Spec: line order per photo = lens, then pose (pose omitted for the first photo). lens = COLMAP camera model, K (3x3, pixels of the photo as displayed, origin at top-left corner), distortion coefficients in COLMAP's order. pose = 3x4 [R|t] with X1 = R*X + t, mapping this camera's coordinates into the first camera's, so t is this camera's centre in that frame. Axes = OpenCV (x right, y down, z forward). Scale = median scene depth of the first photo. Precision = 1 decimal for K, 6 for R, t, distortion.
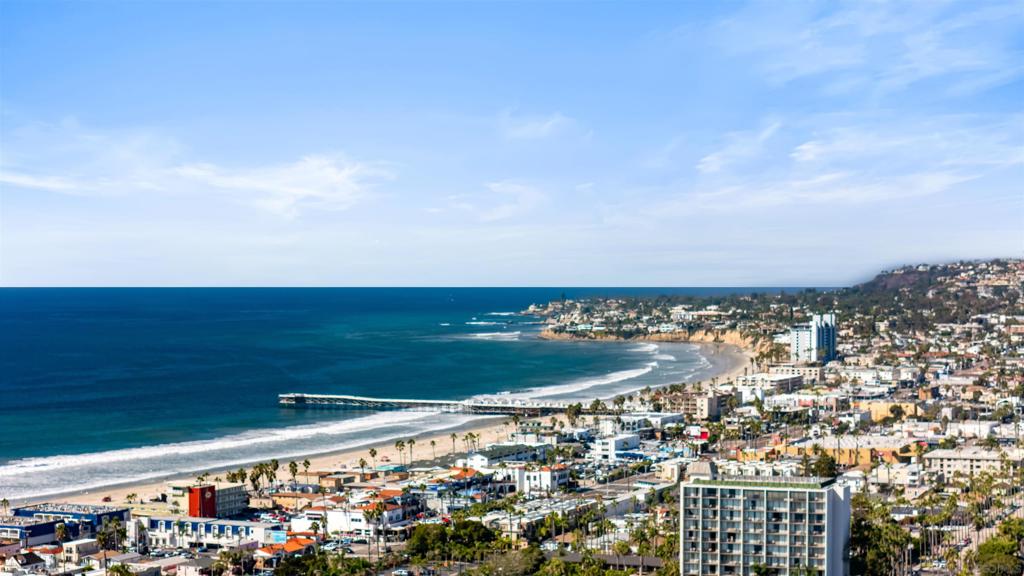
lens RADIAL K [[2138.0, 0, 511.4], [0, 2138.0, 287.9], [0, 0, 1]] dist [-0.197783, 0.000000]
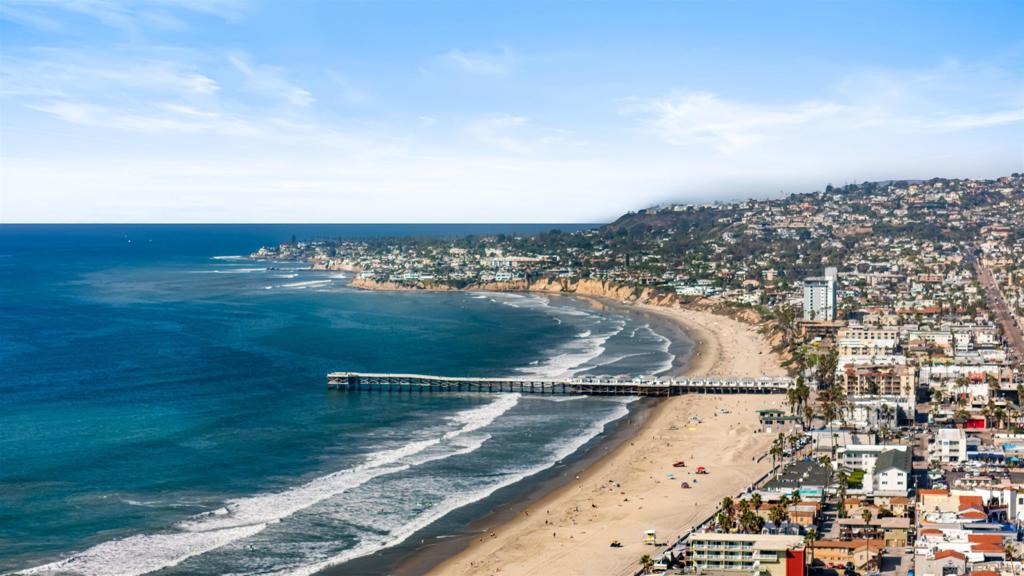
lens RADIAL K [[2138.0, 0, 511.1], [0, 2138.0, 286.7], [0, 0, 1]] dist [-0.197783, 0.000000]
pose [[0.977936, -0.008645, 0.208724, -0.121217], [0.002366, 0.999538, 0.030315, -0.004956], [-0.208890, -0.029152, 0.977505, 0.102122]]
